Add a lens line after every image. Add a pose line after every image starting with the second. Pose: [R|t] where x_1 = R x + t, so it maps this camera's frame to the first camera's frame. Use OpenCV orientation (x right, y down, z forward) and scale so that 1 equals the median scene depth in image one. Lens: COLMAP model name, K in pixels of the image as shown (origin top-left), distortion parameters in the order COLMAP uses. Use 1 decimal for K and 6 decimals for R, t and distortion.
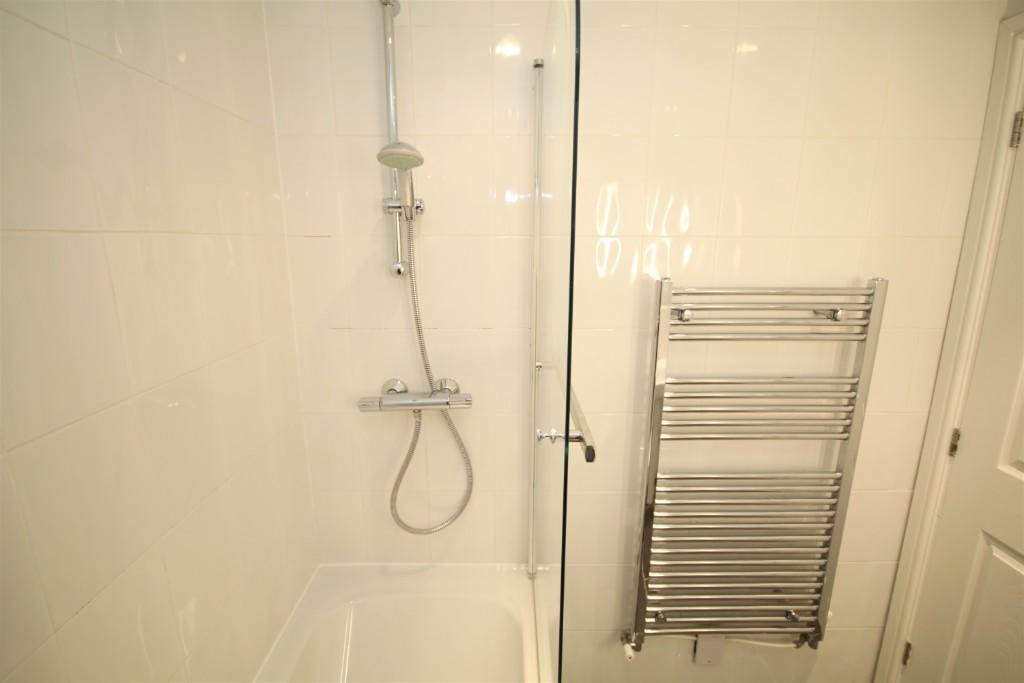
lens RADIAL K [[489.1, 0, 509.8], [0, 489.1, 342.1], [0, 0, 1]] dist [-0.002798, -0.004539]
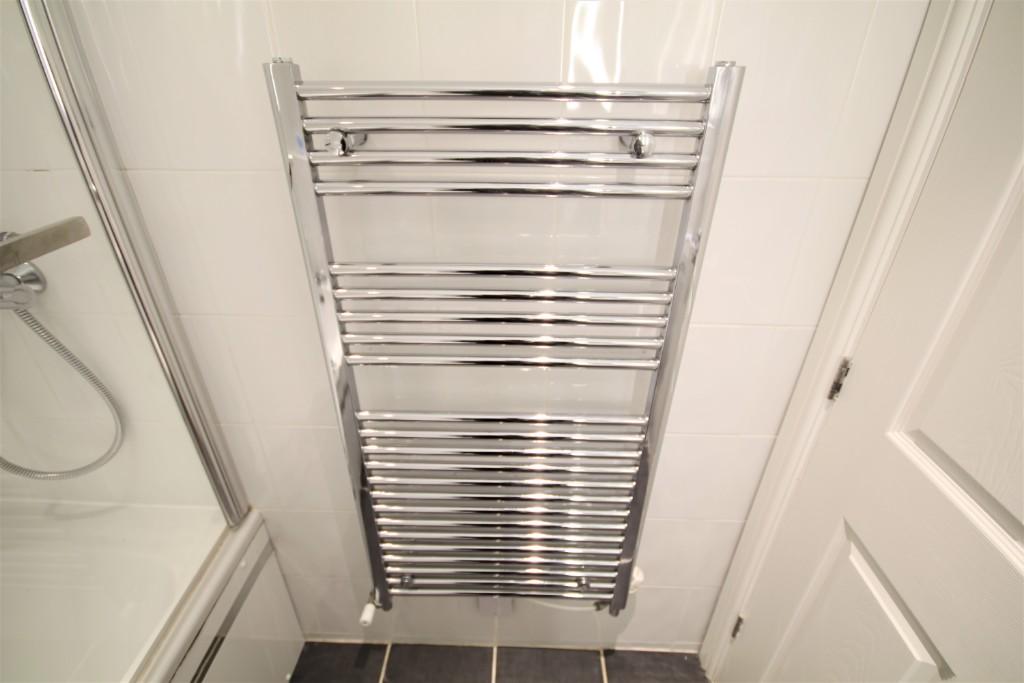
lens RADIAL K [[489.1, 0, 512.7], [0, 489.1, 346.0], [0, 0, 1]] dist [-0.002798, -0.004539]
pose [[0.999360, 0.018282, -0.030756, 0.517801], [-0.008178, 0.953567, 0.301069, -0.007699], [0.034832, -0.300625, 0.953106, 0.417859]]
